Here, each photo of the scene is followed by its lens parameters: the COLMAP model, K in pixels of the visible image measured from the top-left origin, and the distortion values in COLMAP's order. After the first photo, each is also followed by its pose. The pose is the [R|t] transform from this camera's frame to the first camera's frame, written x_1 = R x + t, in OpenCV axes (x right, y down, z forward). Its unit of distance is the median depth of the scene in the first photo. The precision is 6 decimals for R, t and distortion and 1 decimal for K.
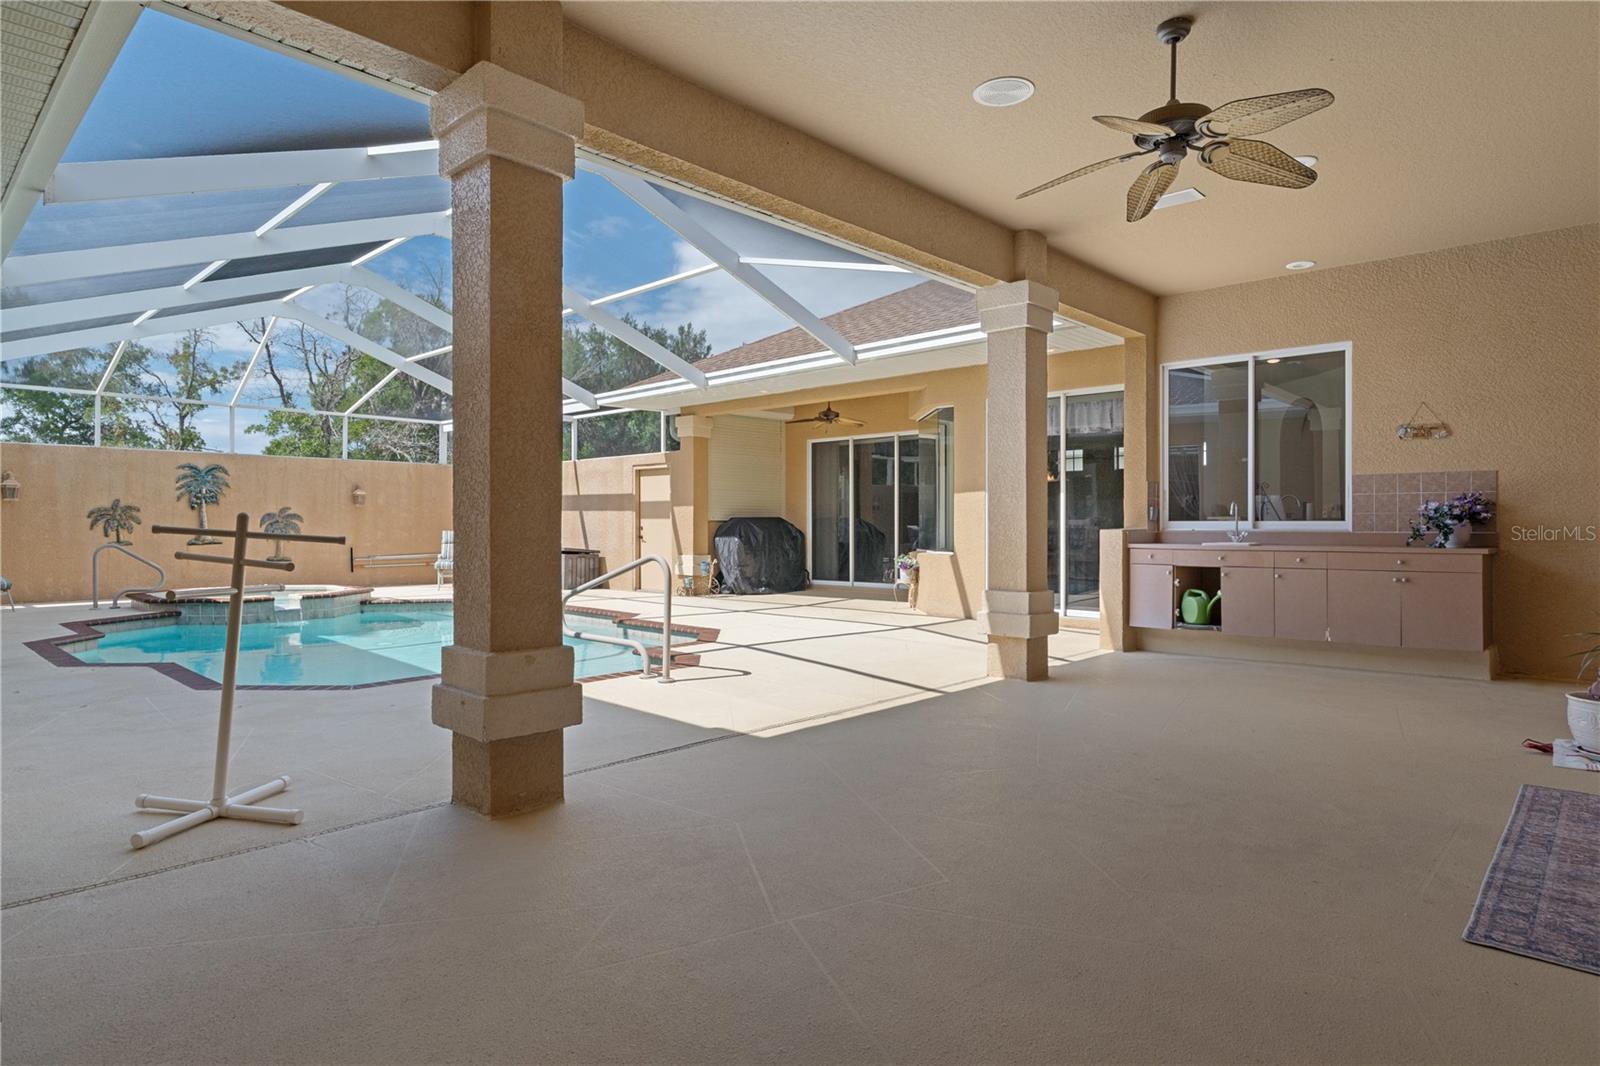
lens RADIAL K [[857.5, 0, 813.5], [0, 857.5, 529.9], [0, 0, 1]] dist [-0.001835, 0.000061]
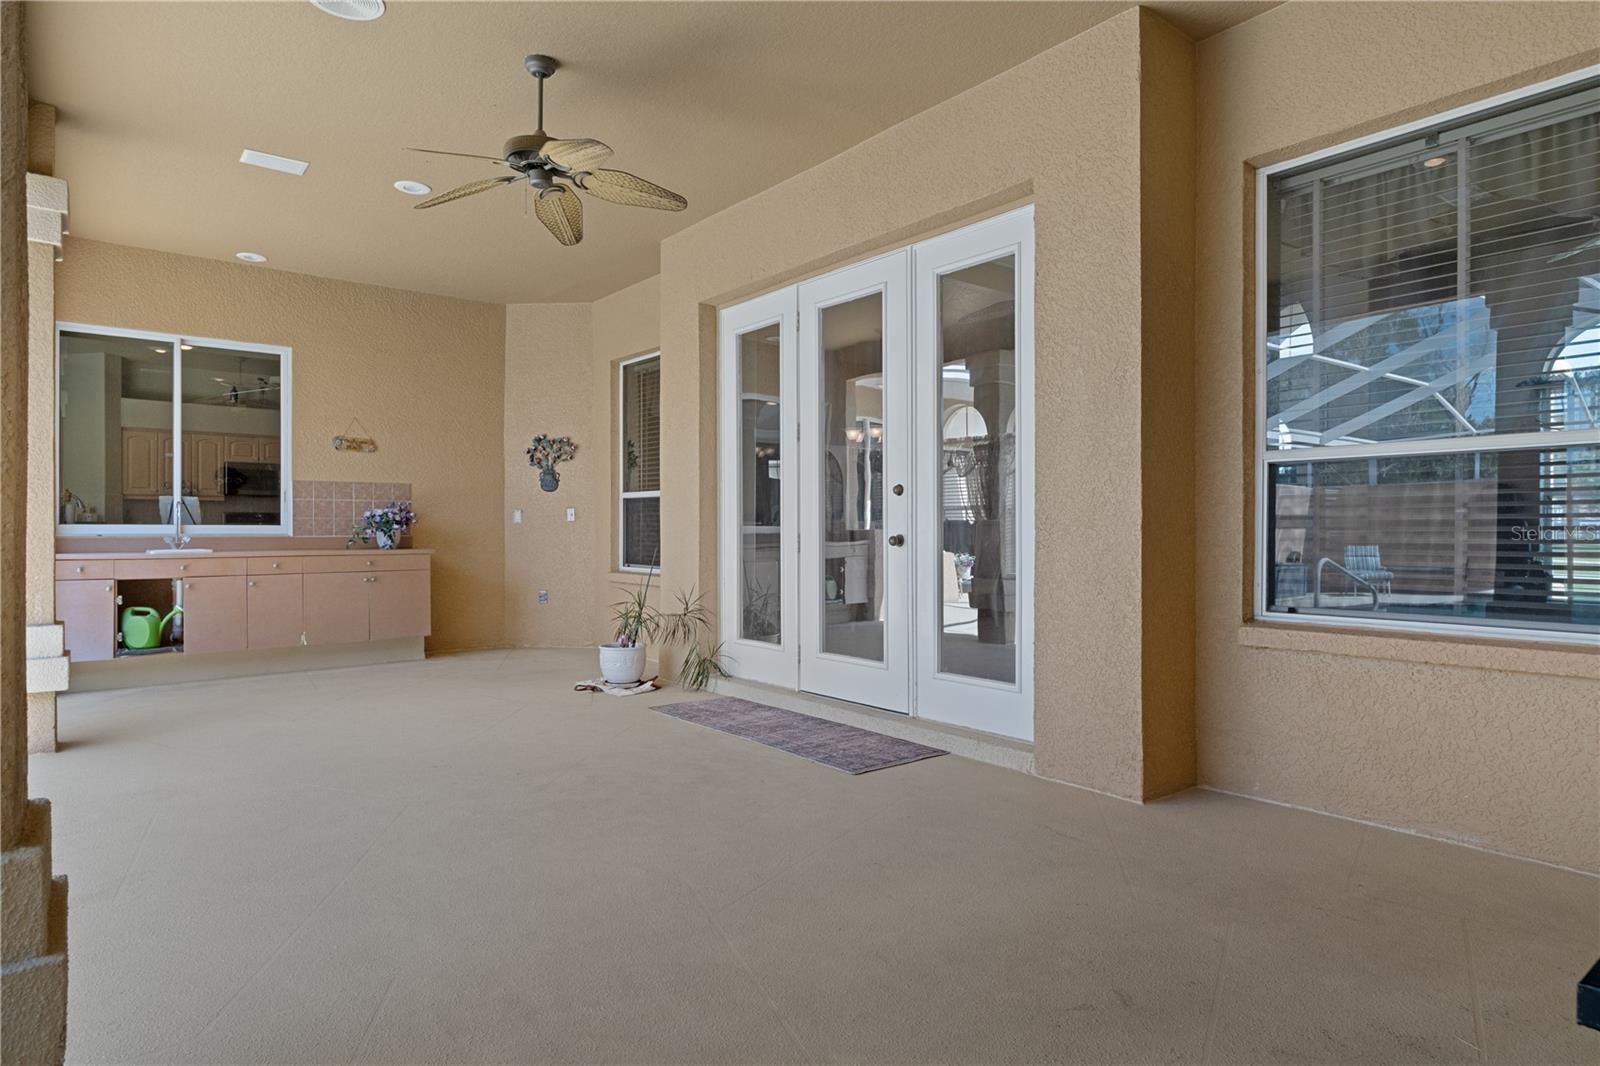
lens RADIAL K [[857.5, 0, 814.3], [0, 857.5, 529.7], [0, 0, 1]] dist [-0.001835, 0.000061]
pose [[0.192867, 0.000980, 0.981224, -0.245264], [0.005732, 0.999981, -0.002125, 0.000018], [-0.981208, 0.006034, 0.192858, 0.201233]]
